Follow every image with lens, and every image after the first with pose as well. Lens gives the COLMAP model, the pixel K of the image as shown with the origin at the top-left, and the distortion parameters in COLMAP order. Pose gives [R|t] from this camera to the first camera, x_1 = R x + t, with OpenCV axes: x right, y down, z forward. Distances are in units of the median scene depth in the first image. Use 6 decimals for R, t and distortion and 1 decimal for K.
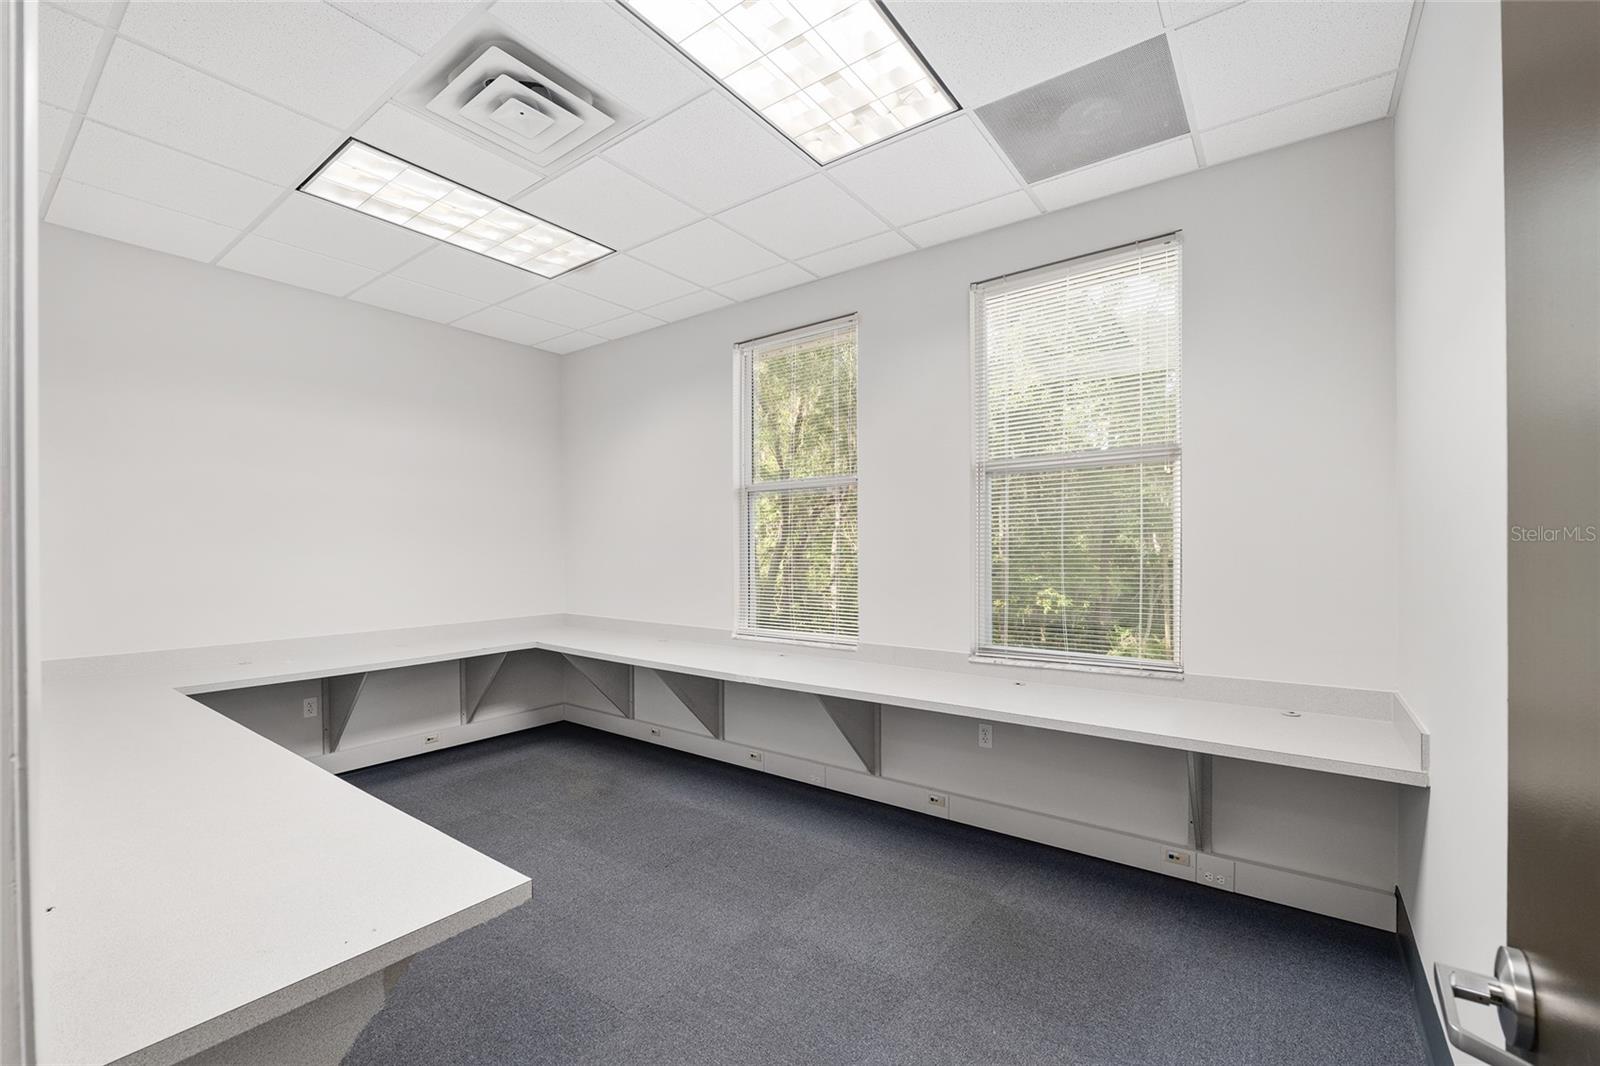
lens RADIAL K [[657.0, 0, 796.9], [0, 657.0, 542.9], [0, 0, 1]] dist [-0.001091, 0.000036]
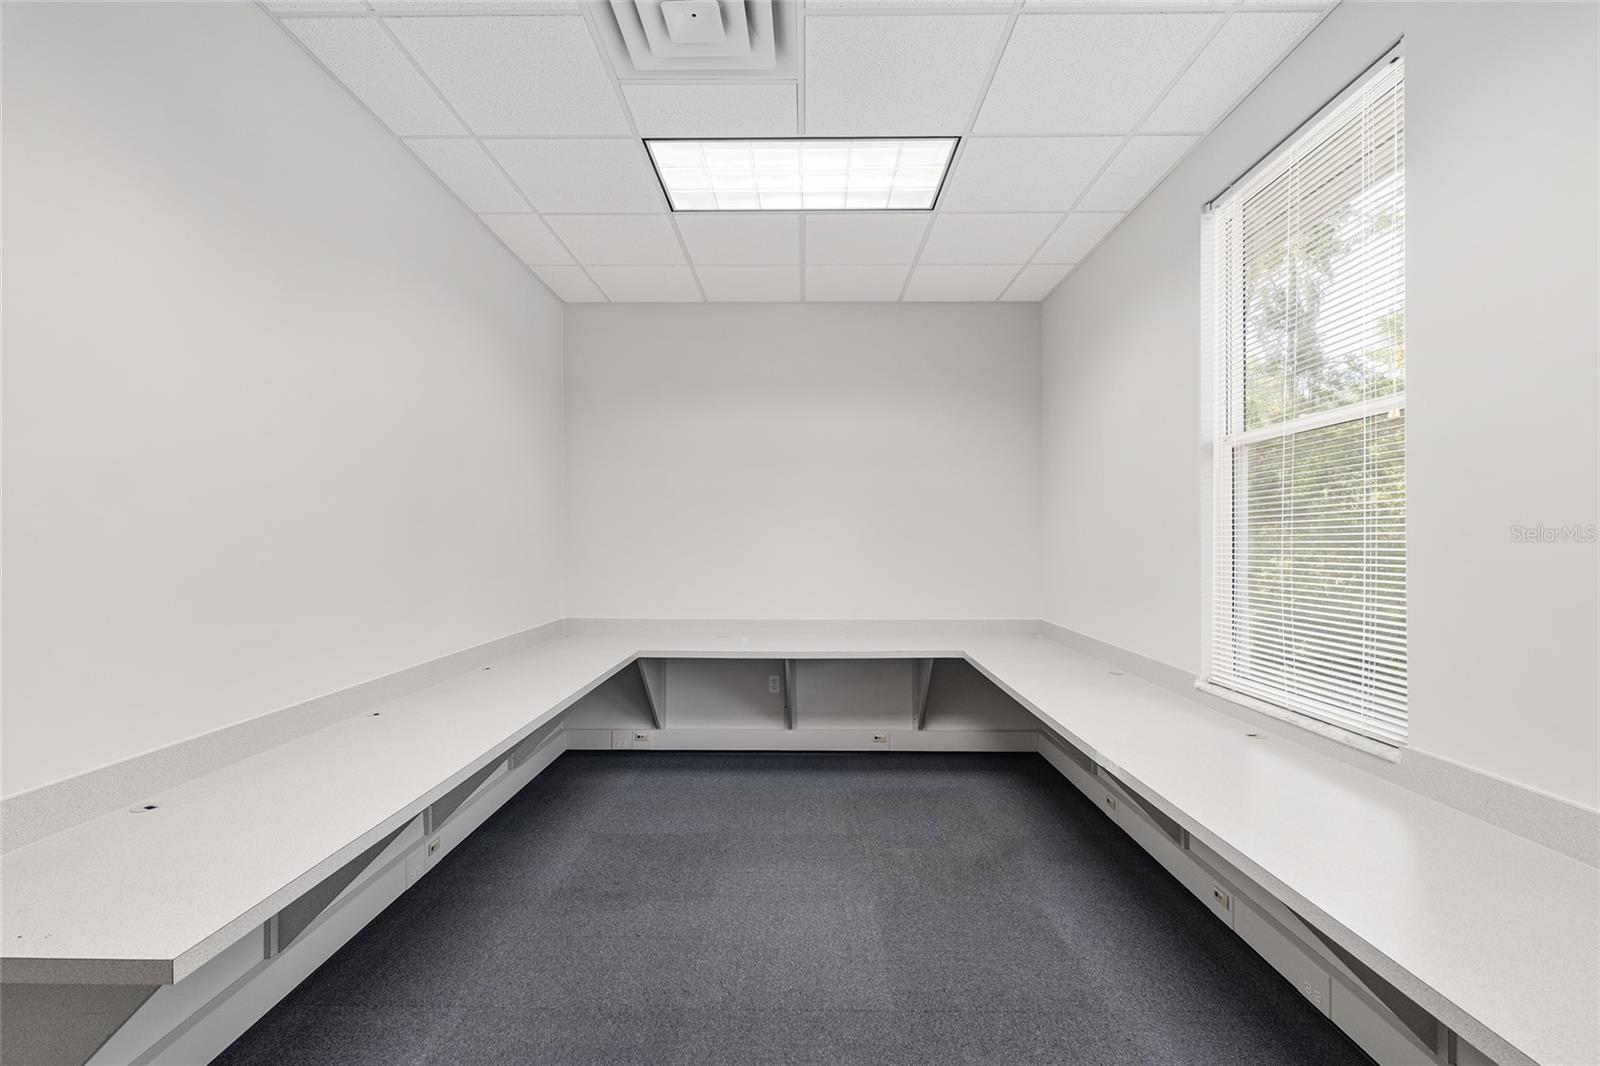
lens RADIAL K [[694.4, 0, 804.8], [0, 694.4, 534.4], [0, 0, 1]] dist [-0.003079, -0.001122]
pose [[0.603492, -0.001264, -0.797368, 0.205865], [0.000010, 0.999999, -0.001577, 0.003873], [0.797369, 0.000943, 0.603491, 0.335394]]
